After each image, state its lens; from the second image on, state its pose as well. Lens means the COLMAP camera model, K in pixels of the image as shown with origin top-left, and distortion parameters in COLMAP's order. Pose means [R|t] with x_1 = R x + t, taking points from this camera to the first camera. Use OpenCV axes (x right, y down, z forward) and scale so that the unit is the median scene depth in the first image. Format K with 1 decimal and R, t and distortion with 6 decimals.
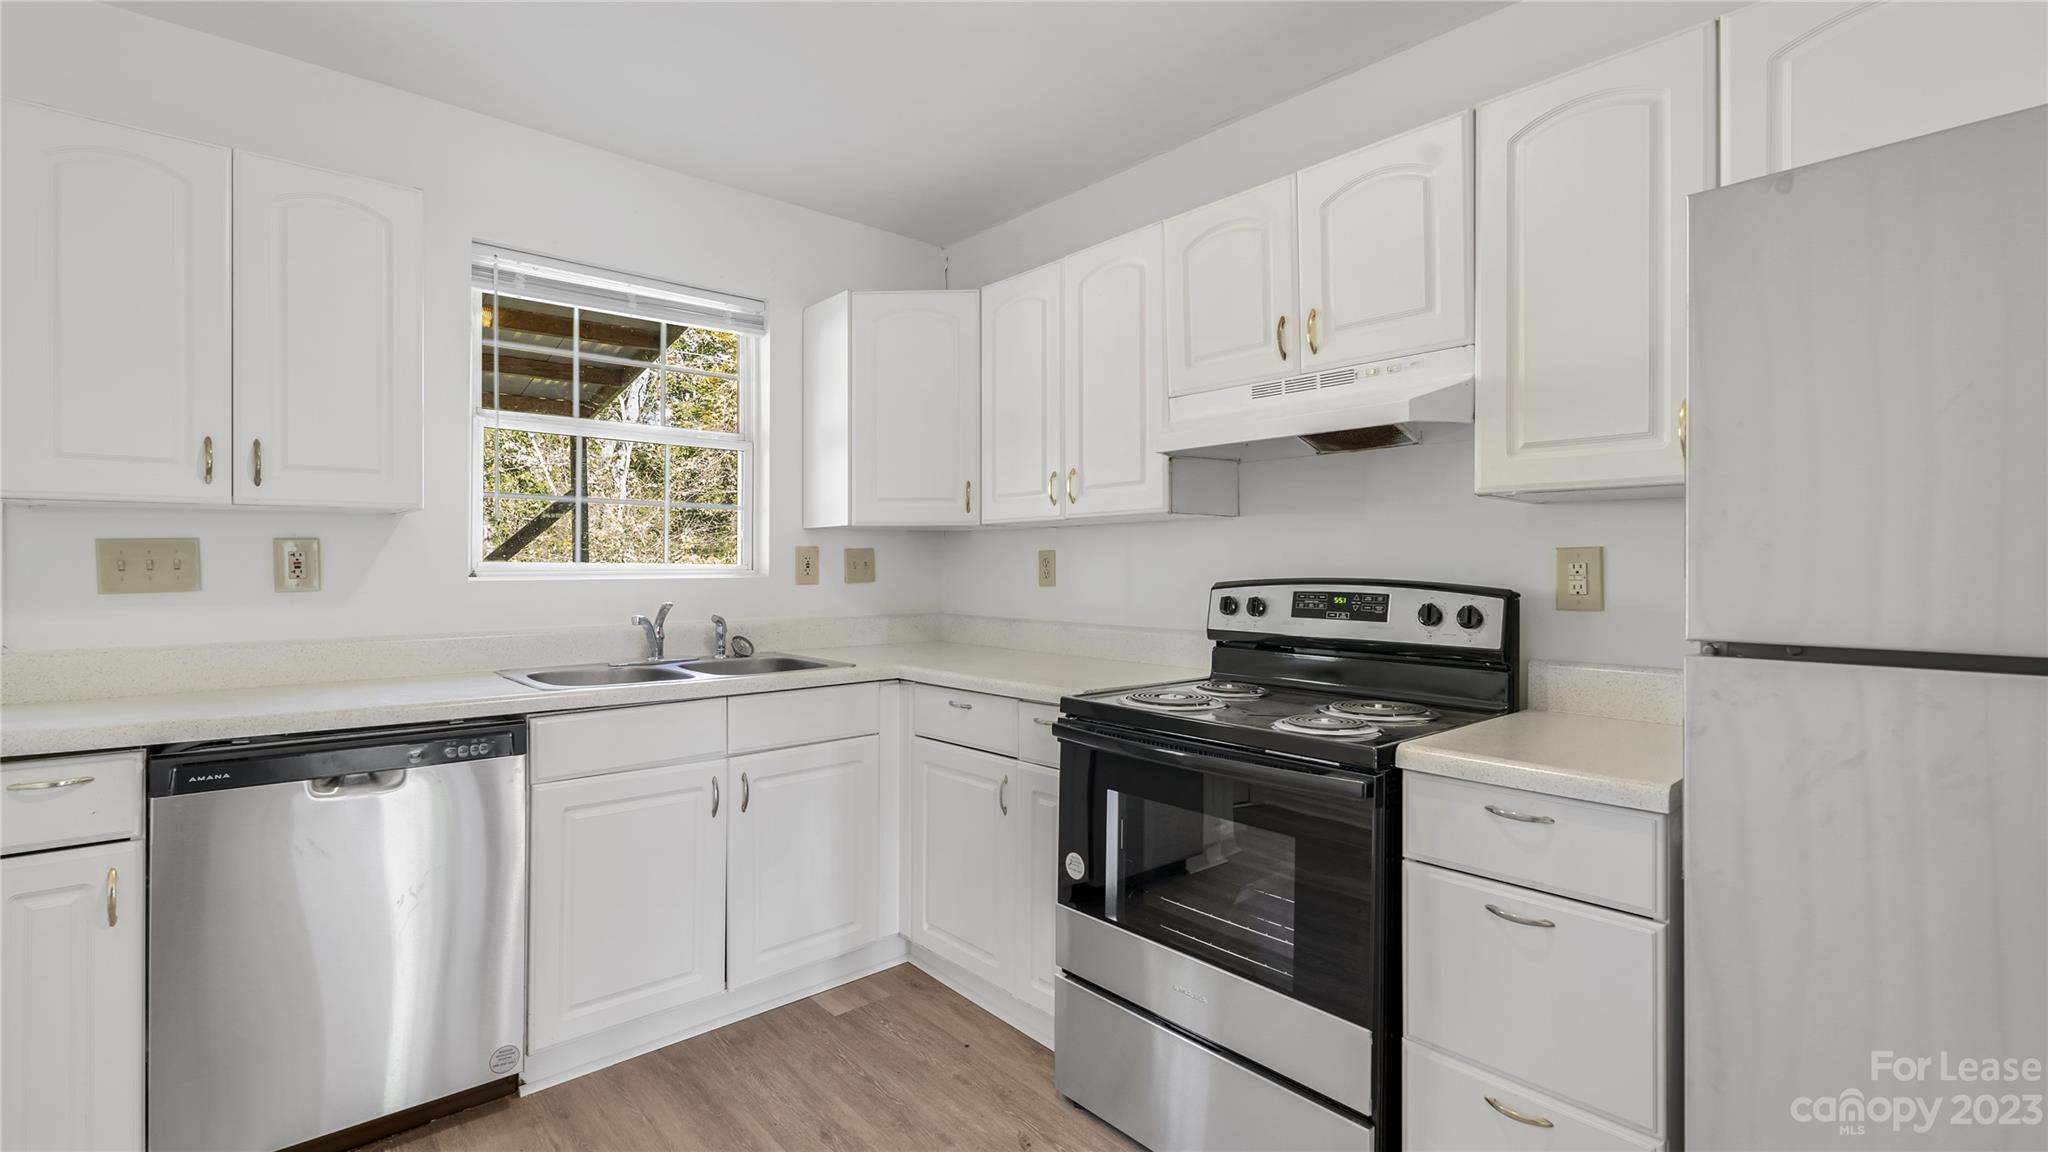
lens RADIAL K [[913.2, 0, 1028.3], [0, 913.2, 561.4], [0, 0, 1]] dist [-0.002838, 0.001347]
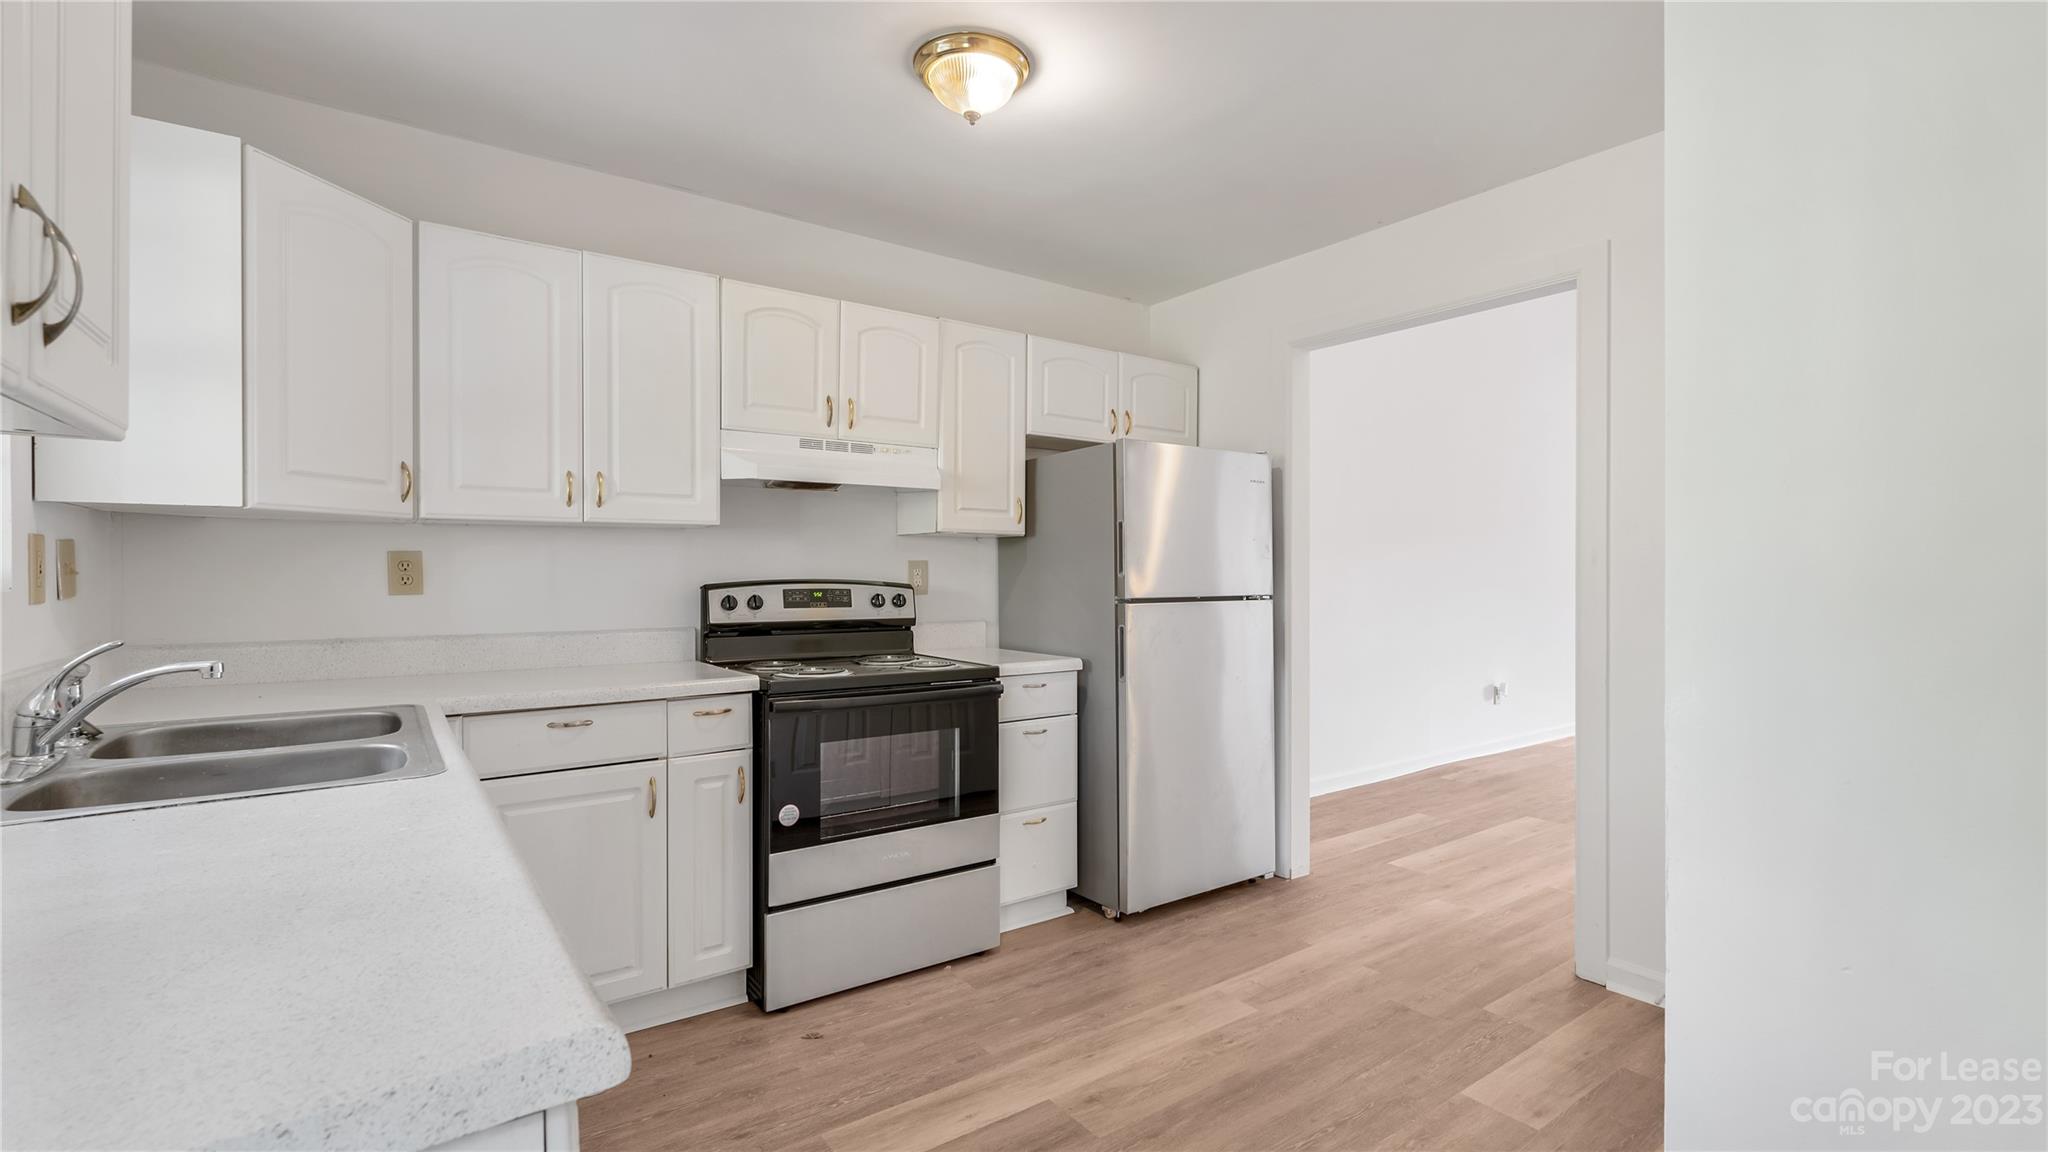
lens RADIAL K [[913.2, 0, 1025.6], [0, 913.2, 575.1], [0, 0, 1]] dist [-0.002838, 0.001347]
pose [[0.093922, -0.006358, 0.995559, -1.076229], [-0.008376, 0.999939, 0.007176, -0.001351], [-0.995544, -0.009013, 0.093863, 0.538944]]
